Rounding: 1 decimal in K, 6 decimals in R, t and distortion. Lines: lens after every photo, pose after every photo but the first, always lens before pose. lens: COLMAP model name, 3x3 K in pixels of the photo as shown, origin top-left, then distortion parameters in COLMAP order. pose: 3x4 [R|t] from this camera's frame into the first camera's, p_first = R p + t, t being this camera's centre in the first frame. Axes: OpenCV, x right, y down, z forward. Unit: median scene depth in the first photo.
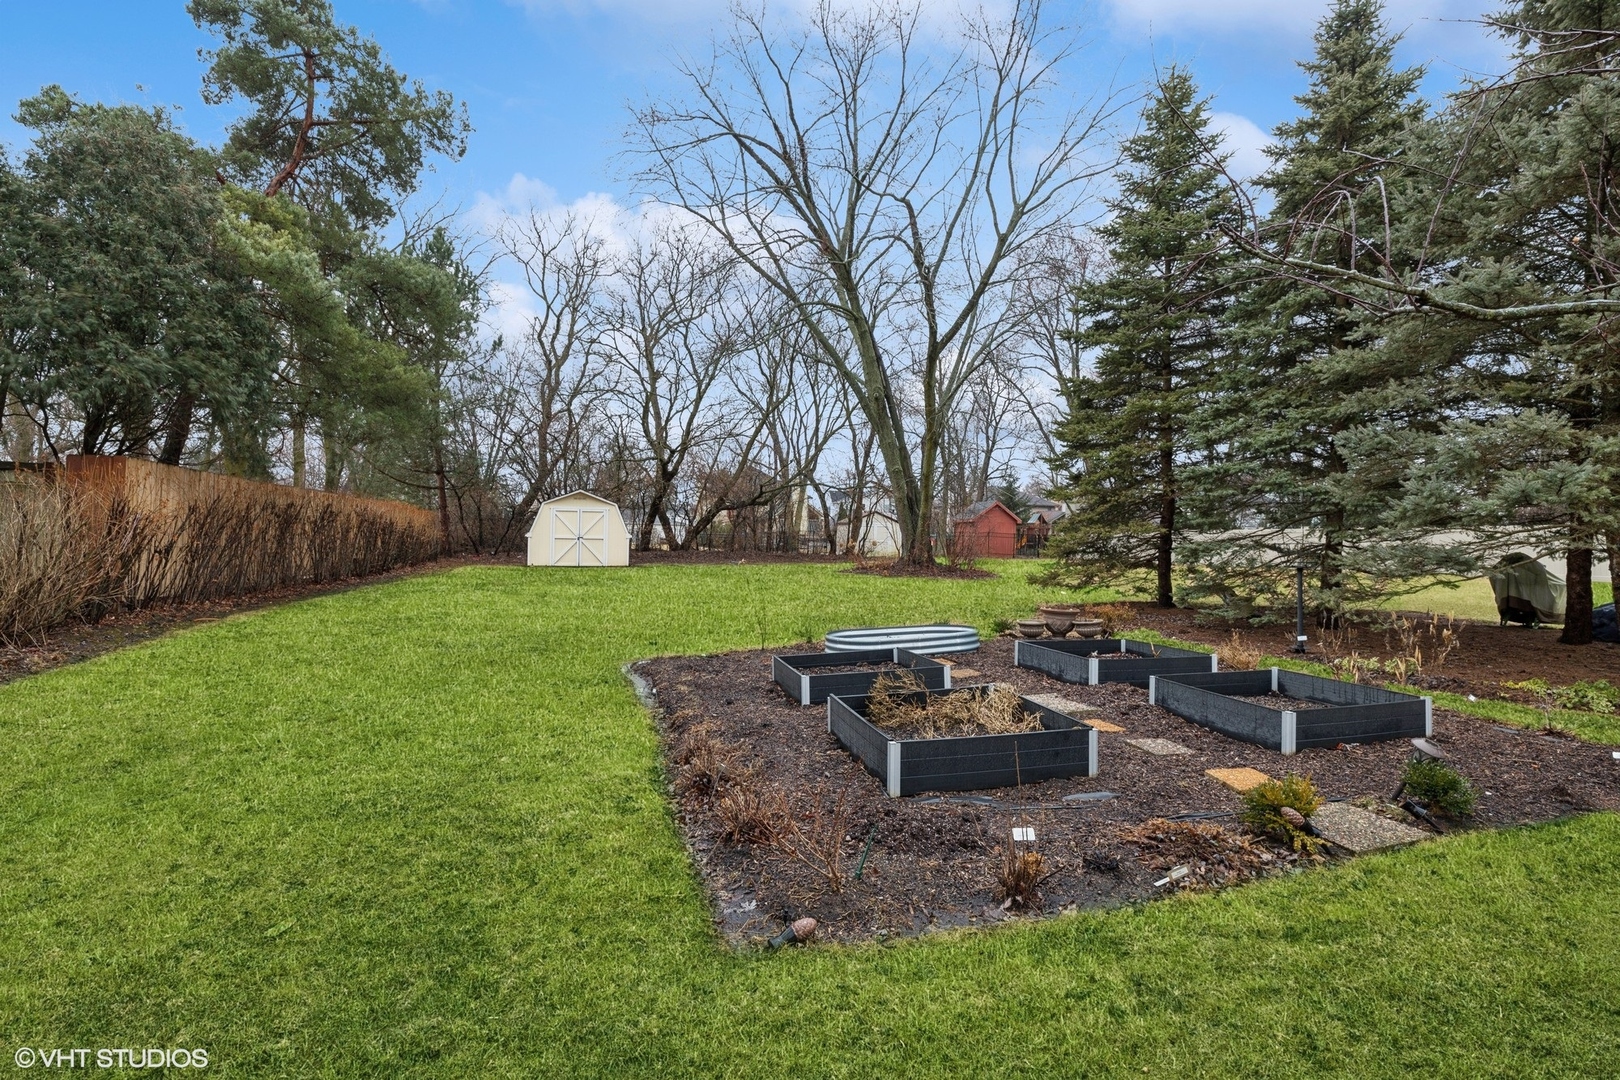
lens RADIAL K [[785.7, 0, 811.9], [0, 785.7, 546.7], [0, 0, 1]] dist [0.000987, 0.000078]
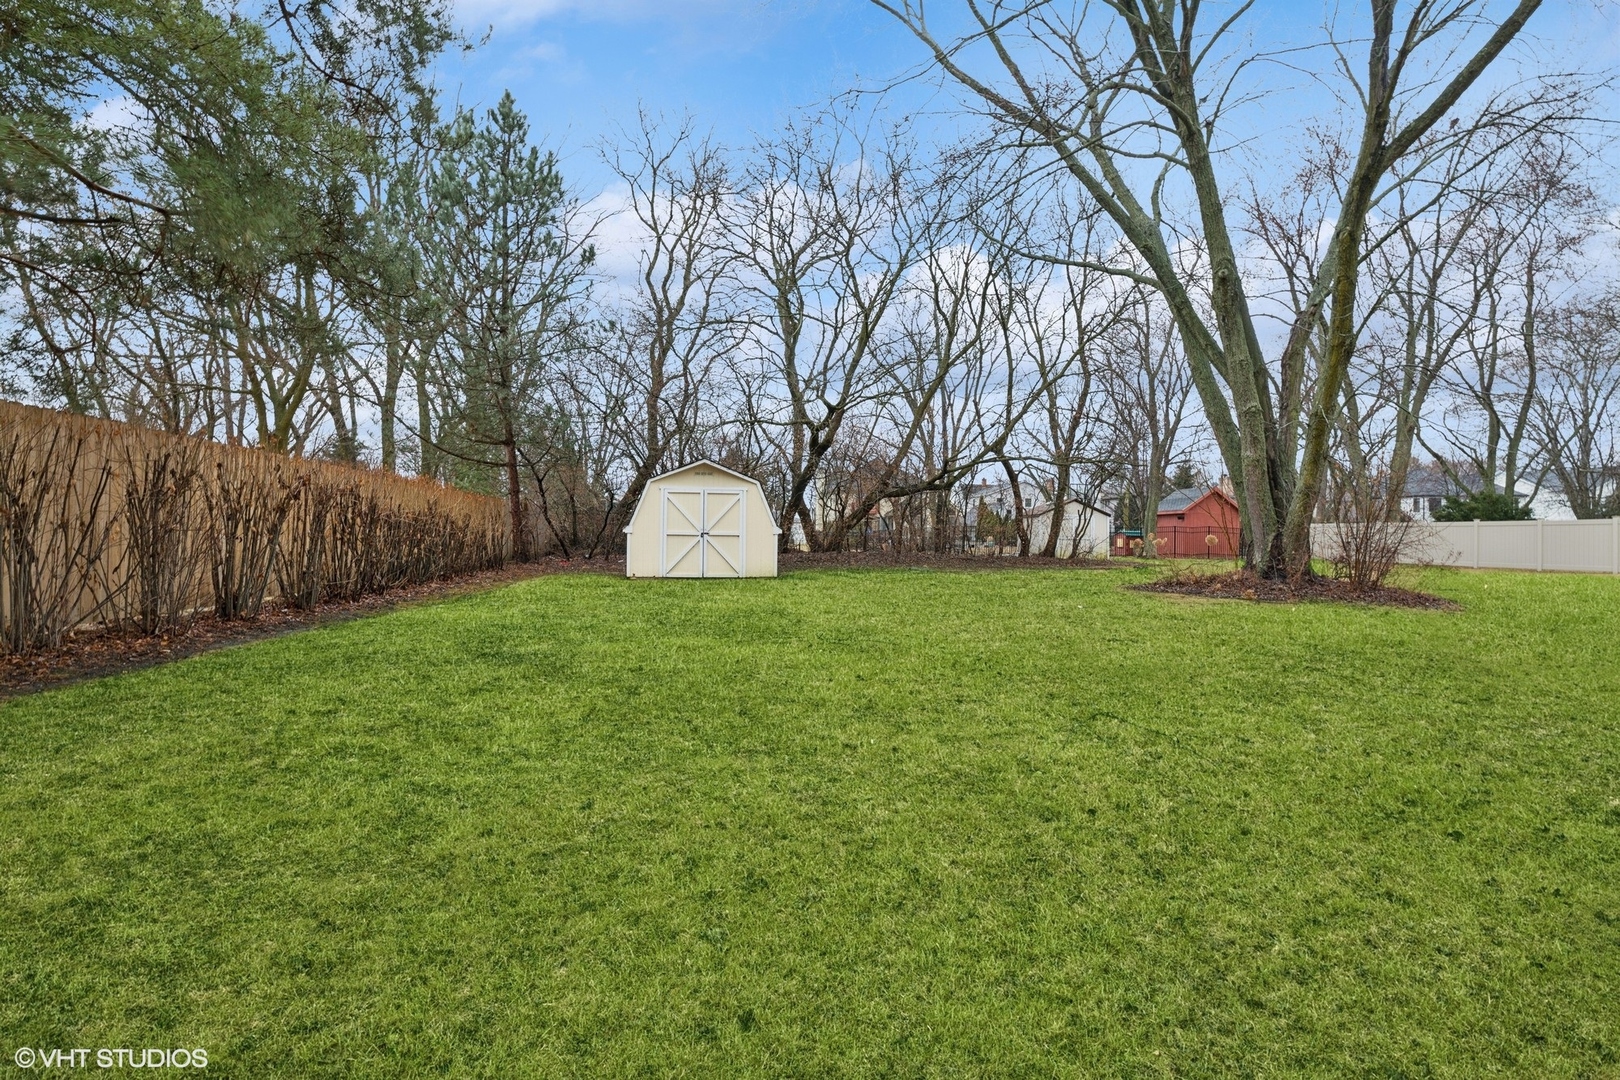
lens RADIAL K [[787.3, 0, 811.2], [0, 787.3, 534.2], [0, 0, 1]] dist [0.000384, 0.000152]
pose [[0.990860, -0.006638, -0.134729, -0.083929], [0.004509, 0.999860, -0.016100, 0.000047], [0.134817, 0.015346, 0.990752, 0.255448]]
